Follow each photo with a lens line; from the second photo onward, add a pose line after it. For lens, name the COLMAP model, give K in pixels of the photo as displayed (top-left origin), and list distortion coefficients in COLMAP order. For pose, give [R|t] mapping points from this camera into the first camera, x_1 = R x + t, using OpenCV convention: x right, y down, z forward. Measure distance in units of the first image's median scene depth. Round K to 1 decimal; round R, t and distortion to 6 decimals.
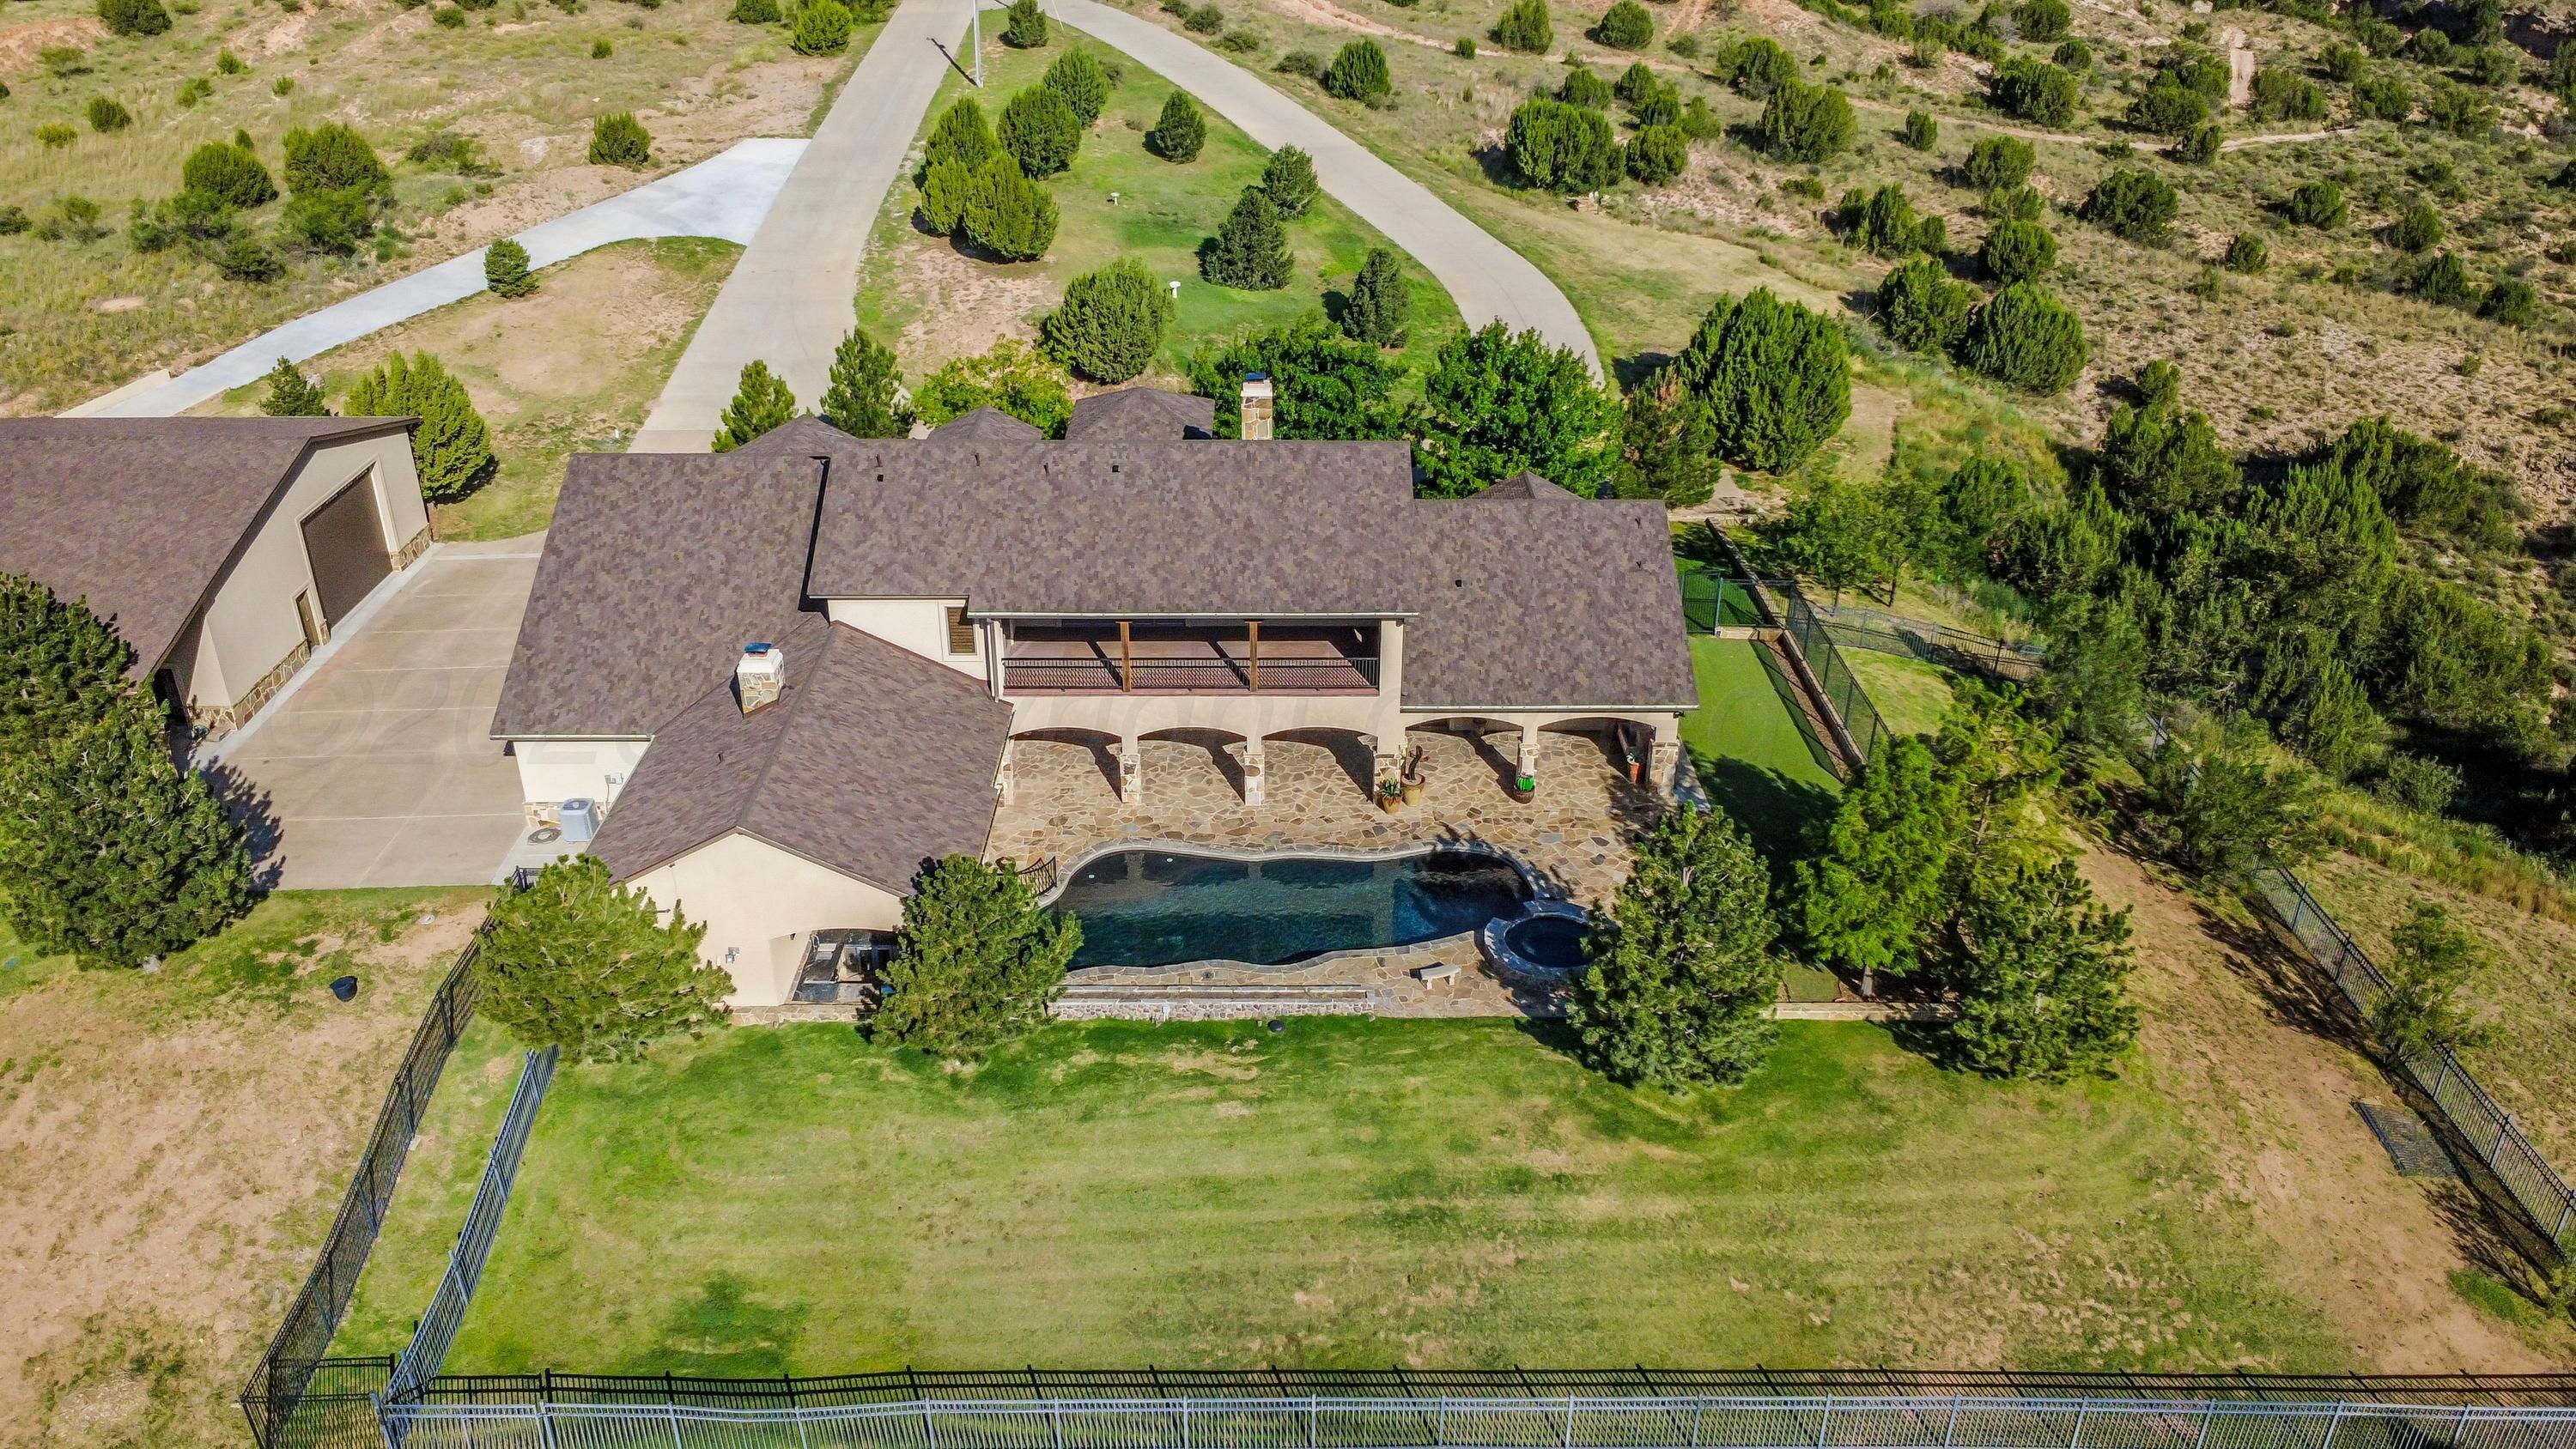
lens RADIAL K [[1878.3, 0, 1269.9], [0, 1878.3, 719.2], [0, 0, 1]] dist [0.000326, -0.008083]
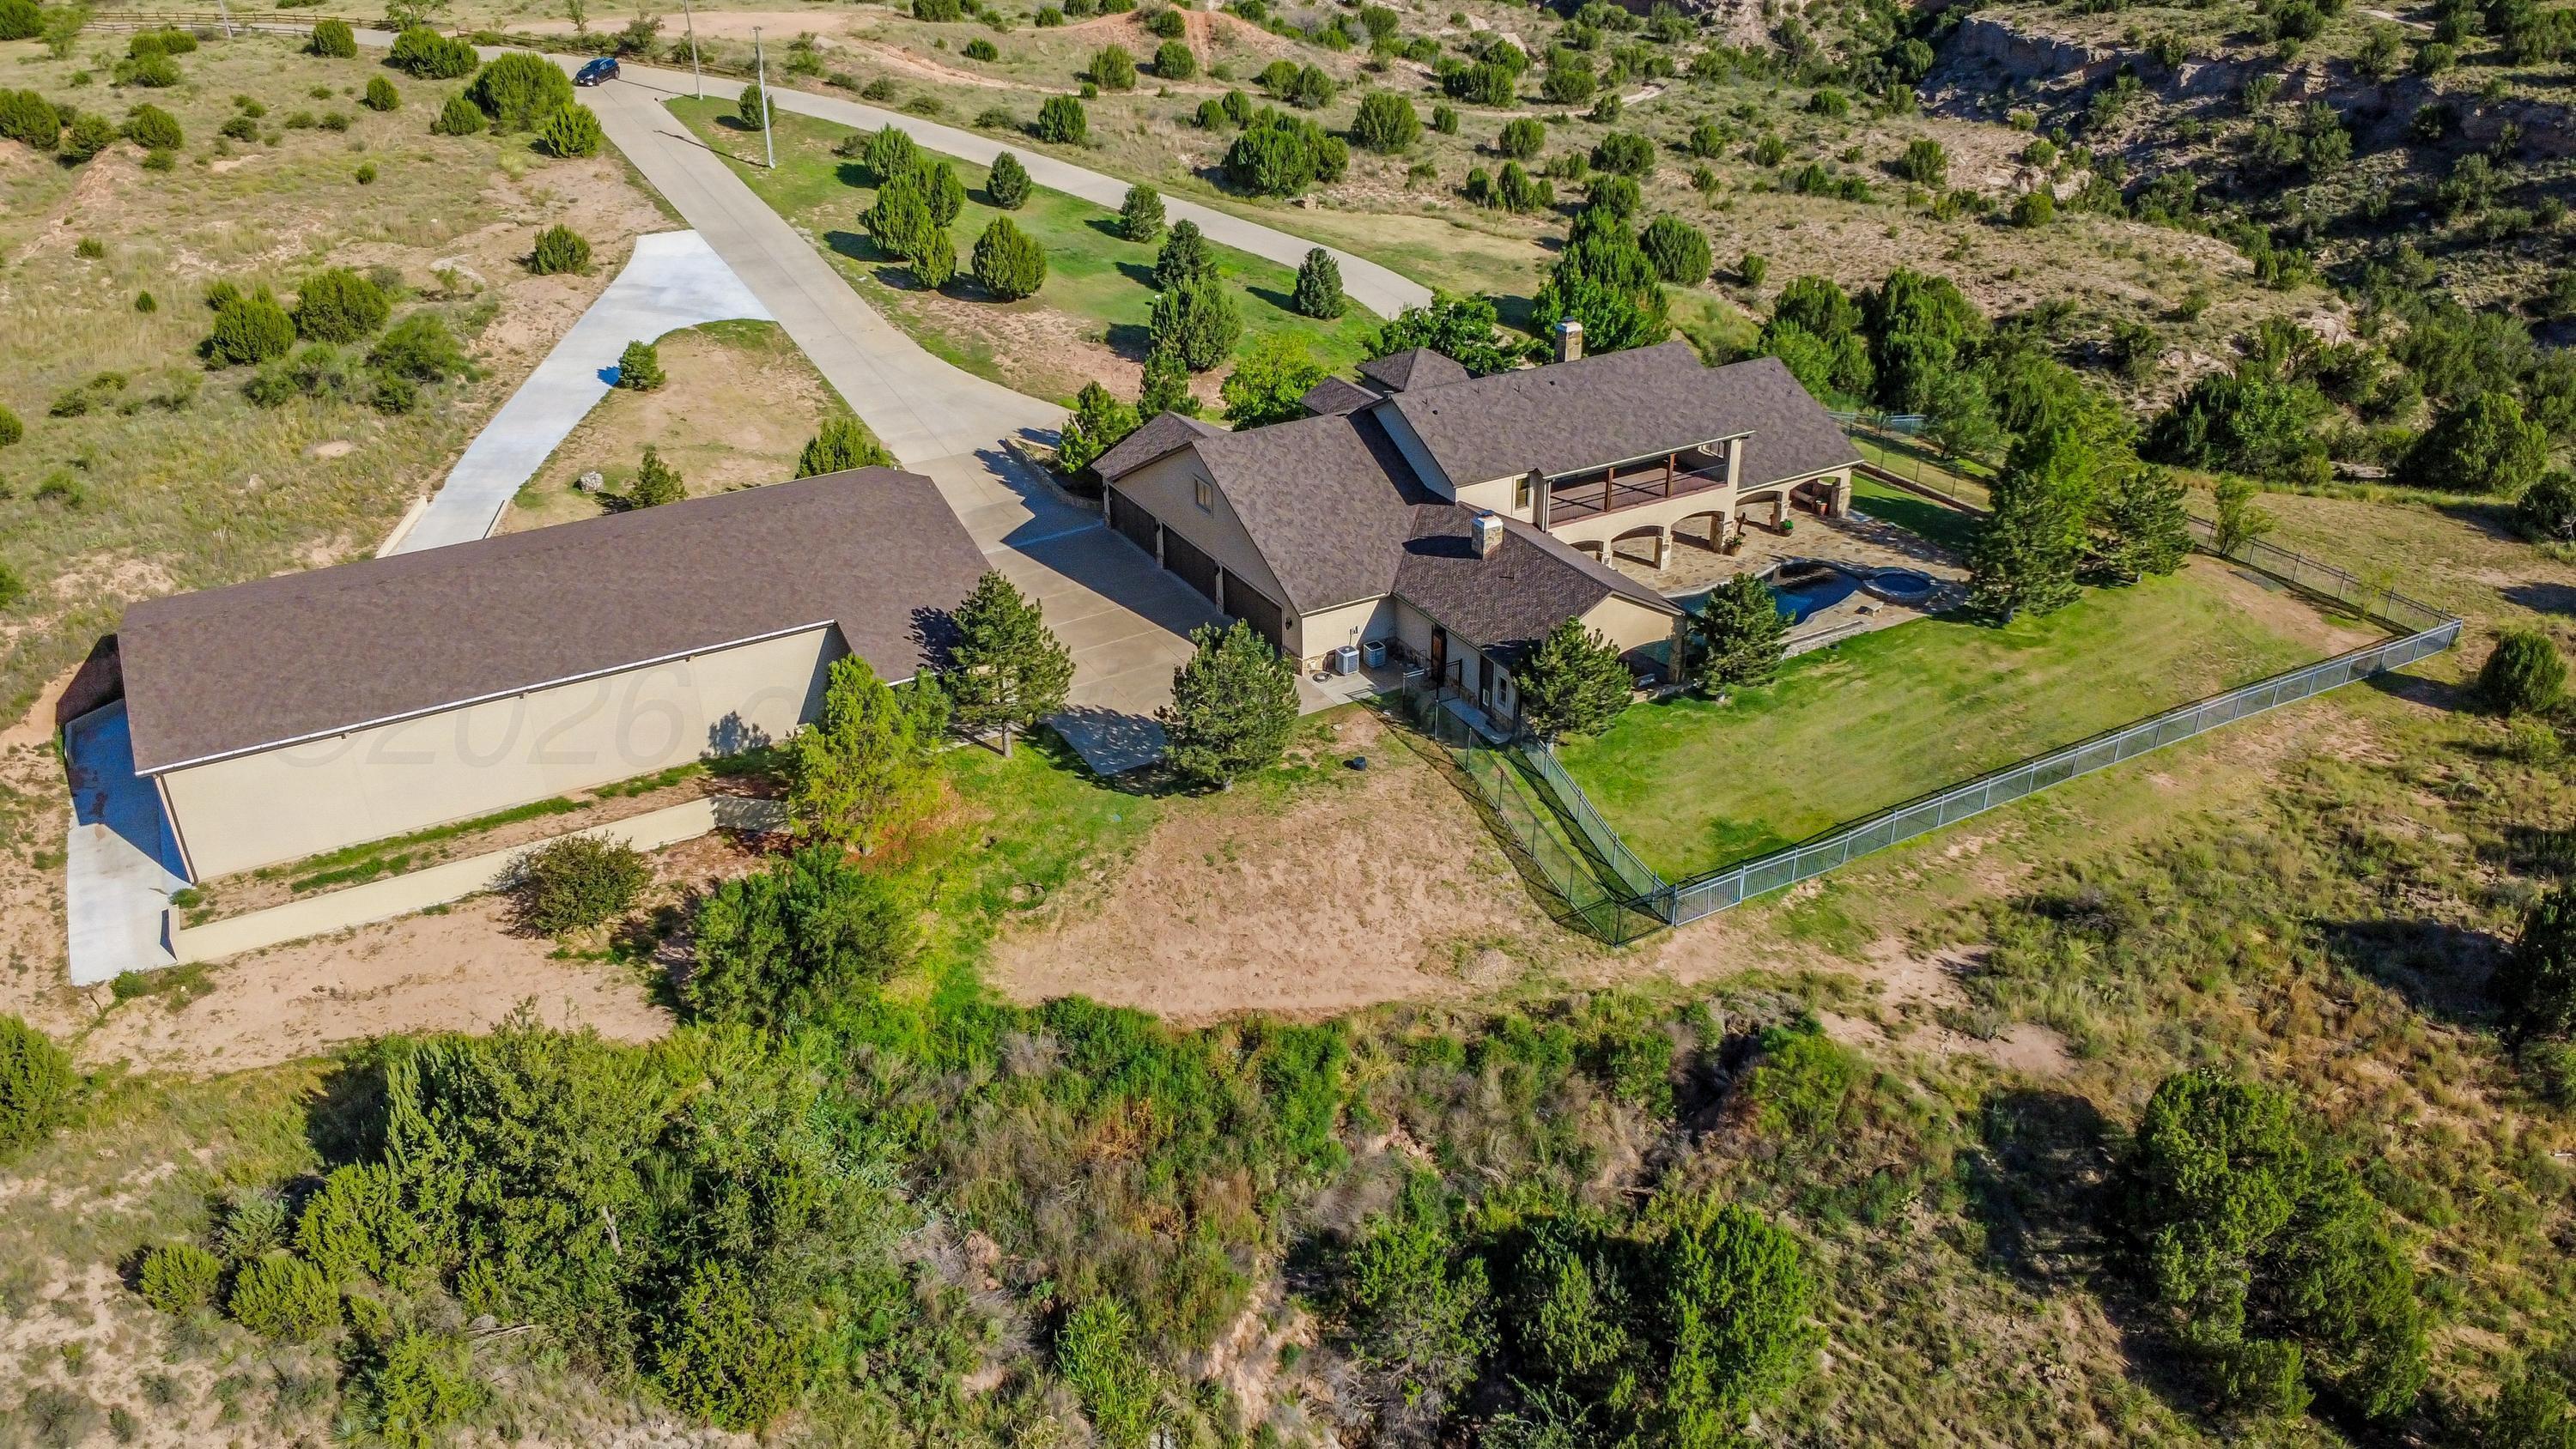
lens RADIAL K [[1878.3, 0, 1269.9], [0, 1878.3, 719.2], [0, 0, 1]] dist [0.000326, -0.008083]
pose [[0.879813, -0.236296, 0.412424, -1.042980], [0.236533, 0.970267, 0.051320, 0.006638], [-0.412289, 0.052400, 0.909545, -0.357346]]
